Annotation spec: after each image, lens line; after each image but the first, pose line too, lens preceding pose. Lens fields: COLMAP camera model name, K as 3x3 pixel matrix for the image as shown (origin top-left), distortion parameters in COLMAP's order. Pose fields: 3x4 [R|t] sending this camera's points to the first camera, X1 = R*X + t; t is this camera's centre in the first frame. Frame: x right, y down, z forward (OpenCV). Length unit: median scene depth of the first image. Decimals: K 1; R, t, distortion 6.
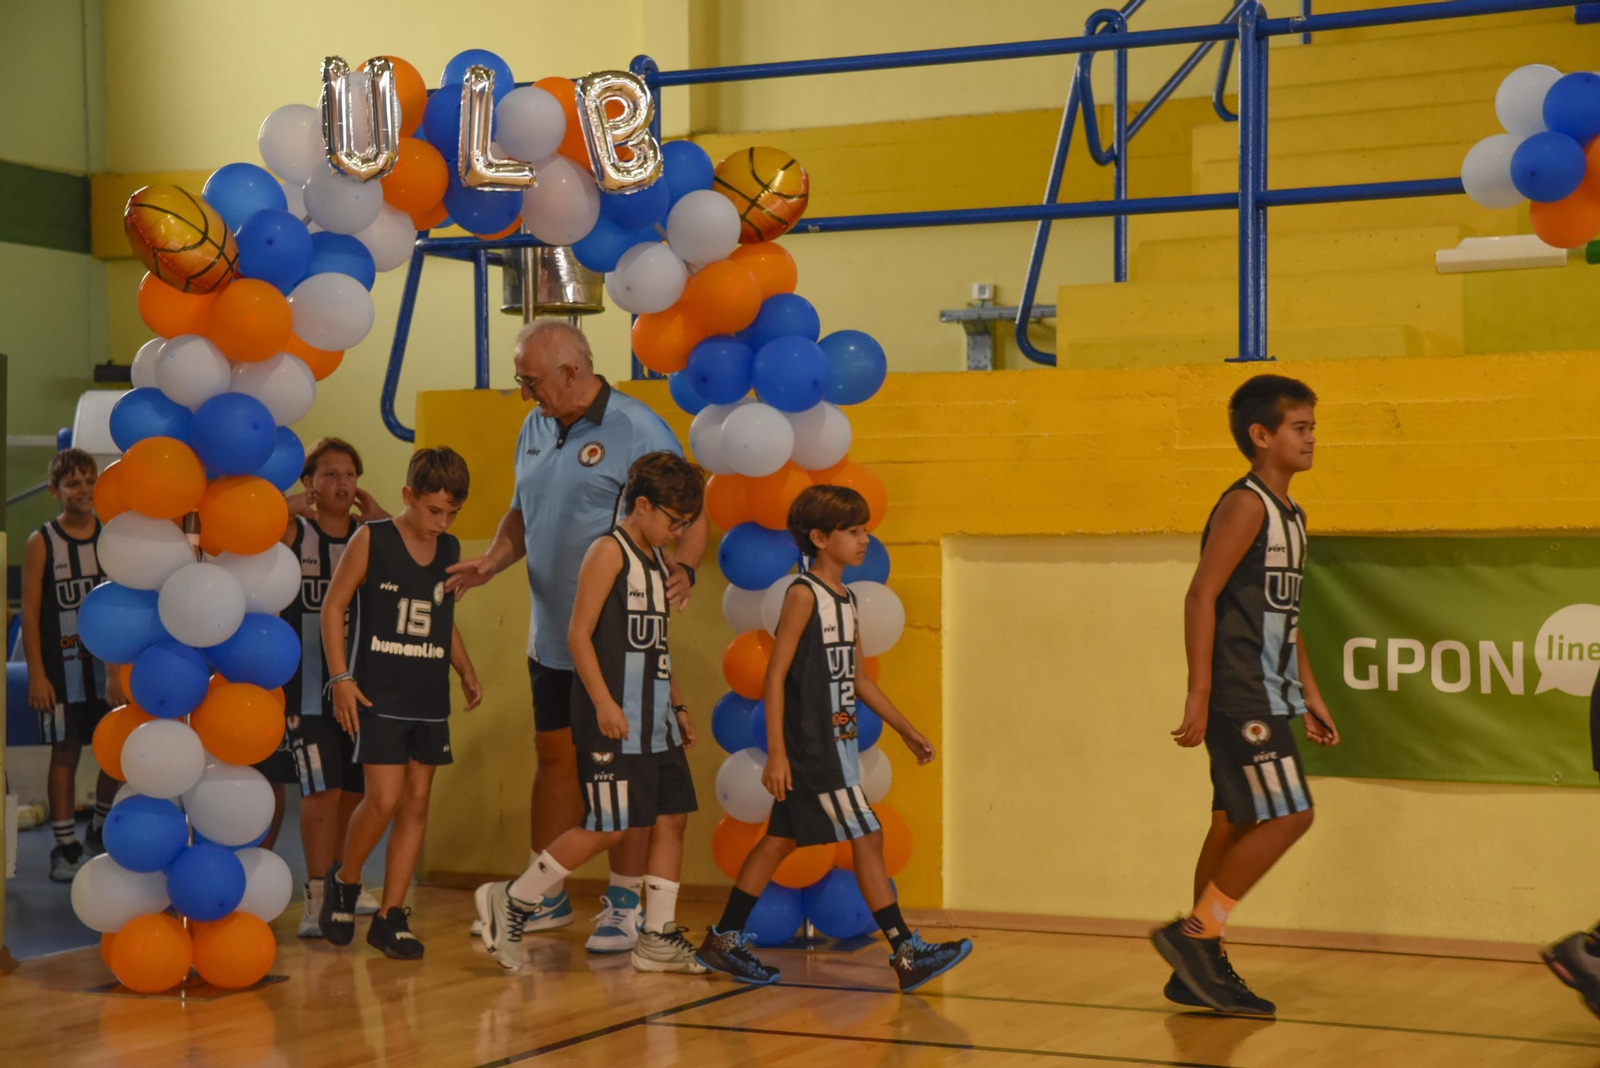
lens RADIAL K [[2977.7, 0, 800.0], [0, 2977.7, 534.0], [0, 0, 1]] dist [0.251117, 0.164795]
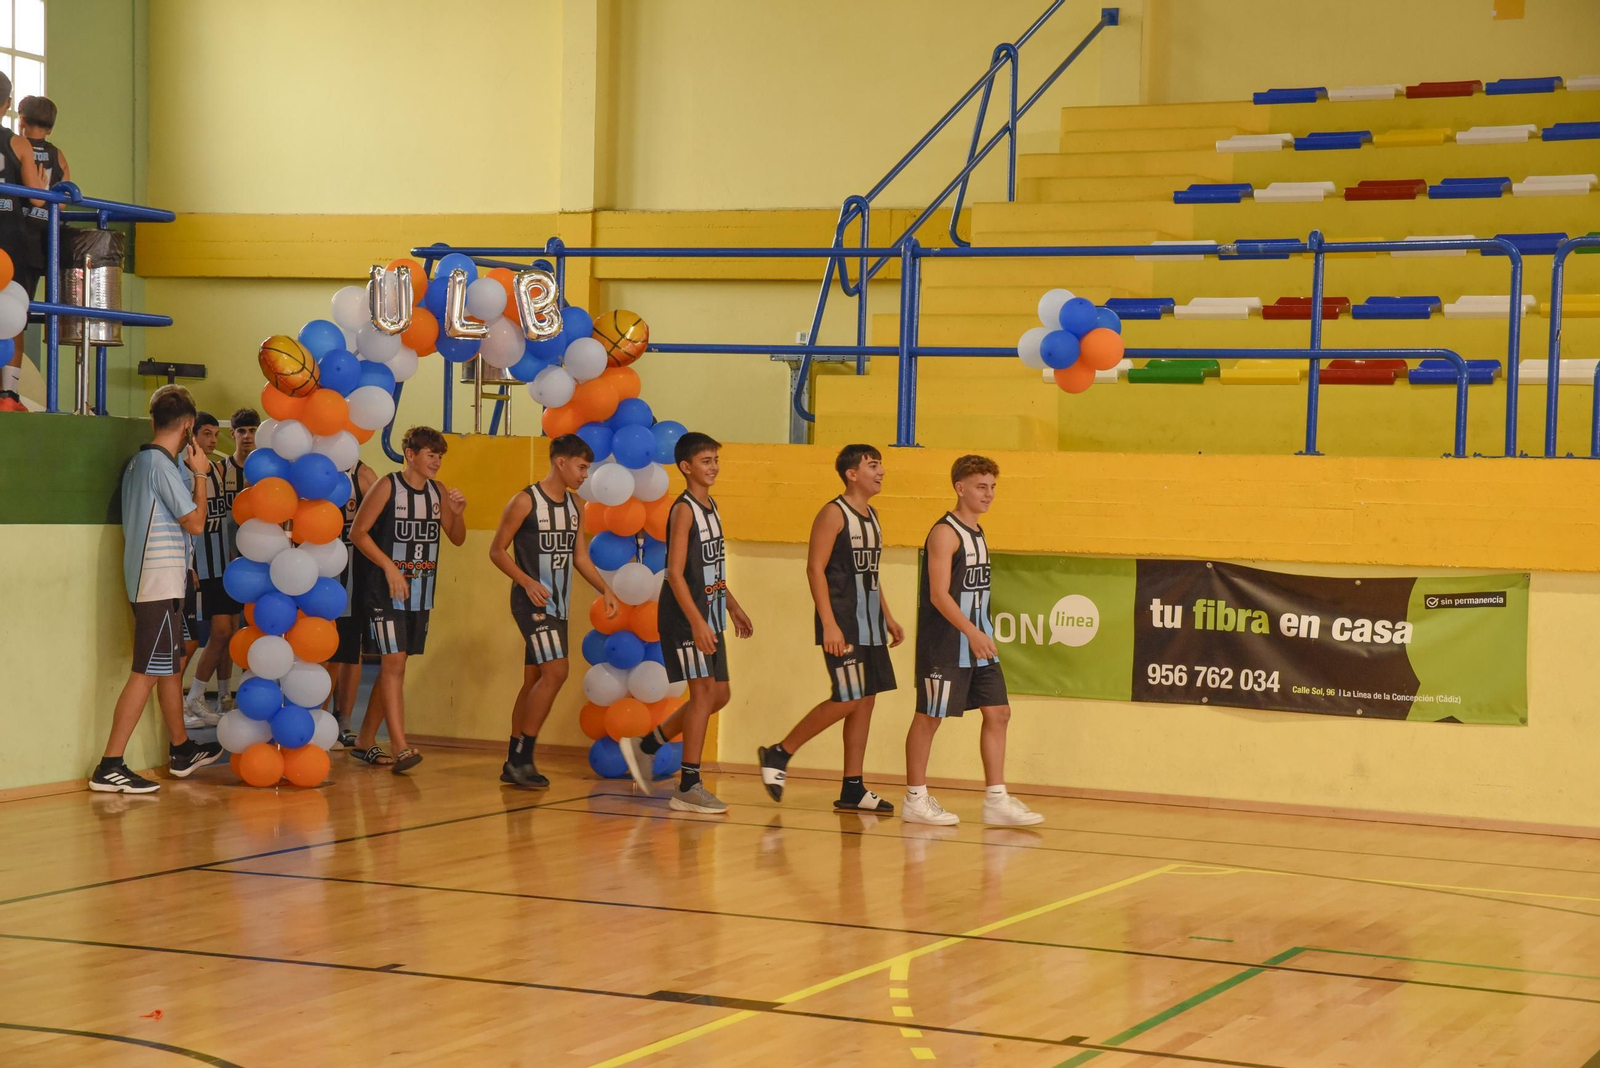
lens RADIAL K [[2977.7, 0, 800.0], [0, 2977.7, 534.0], [0, 0, 1]] dist [0.251117, 0.164795]
pose [[0.999013, 0.033382, 0.029301, 0.045897], [-0.034121, 0.999102, 0.025104, -0.051745], [-0.028437, -0.026079, 0.999255, -0.753277]]
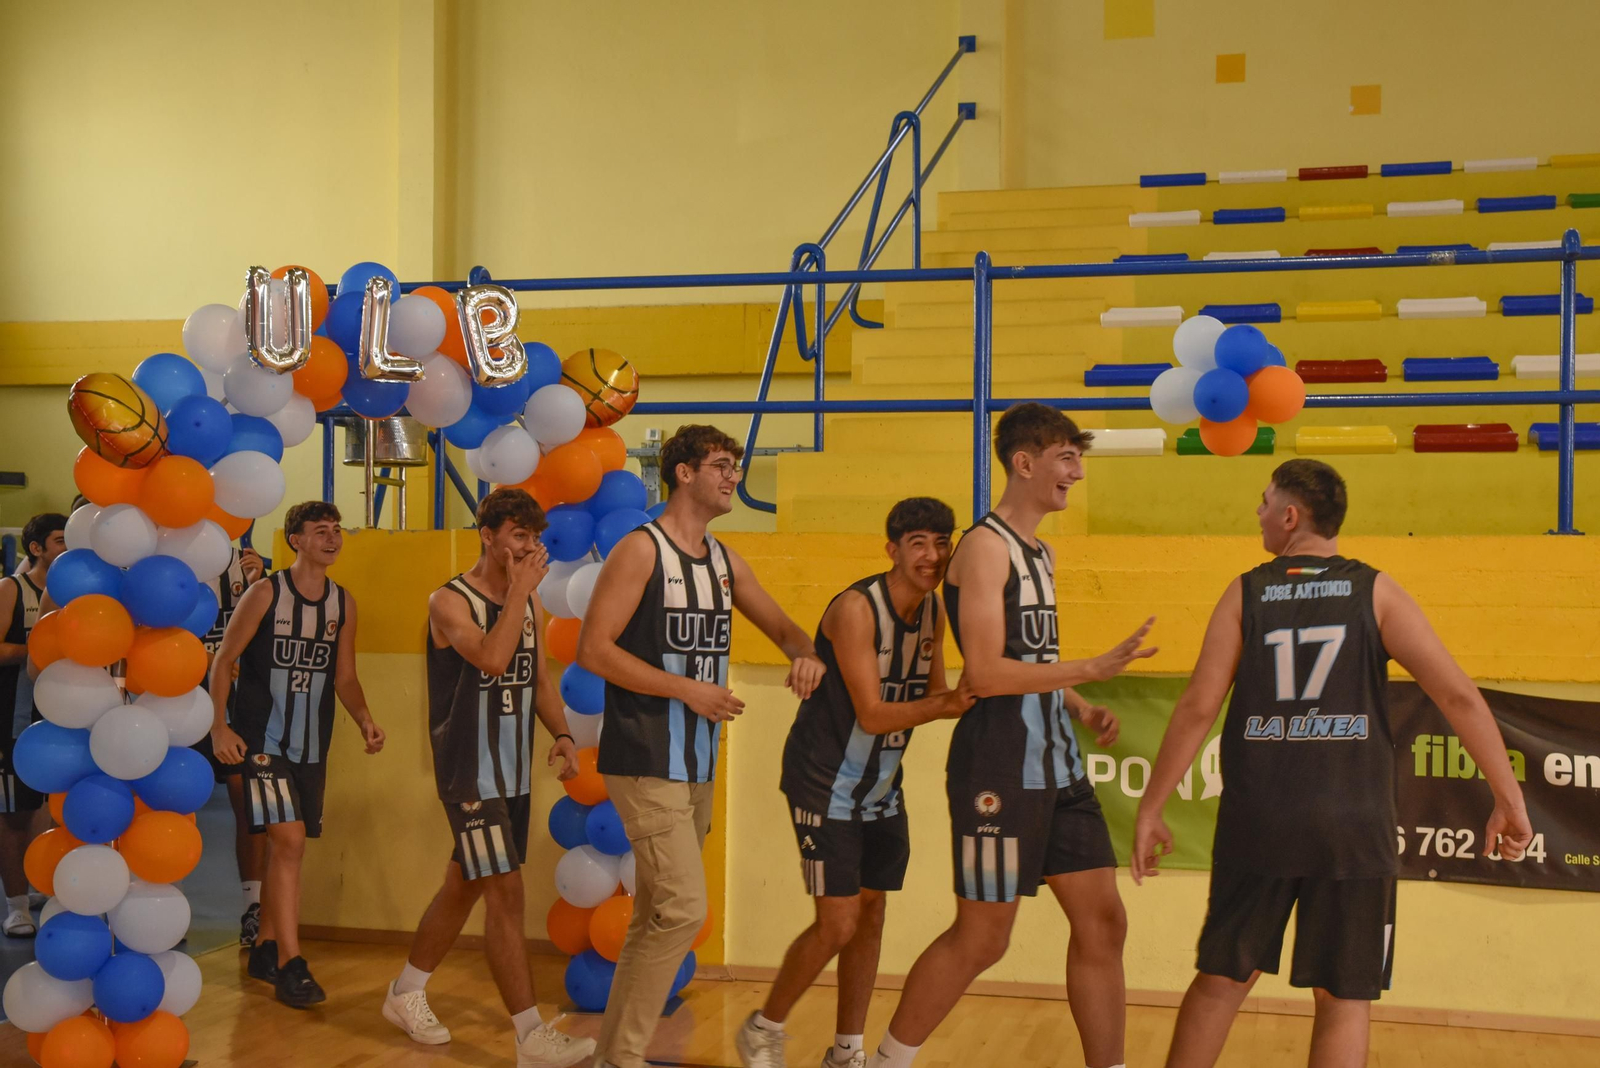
lens RADIAL K [[1973.9, 0, 800.0], [0, 1973.9, 534.0], [0, 0, 1]] dist [0.034388, 0.034104]
pose [[0.981035, 0.019488, 0.192851, -0.092618], [-0.016710, 0.999732, -0.016021, -0.045423], [-0.193111, 0.012495, 0.981097, 0.207601]]
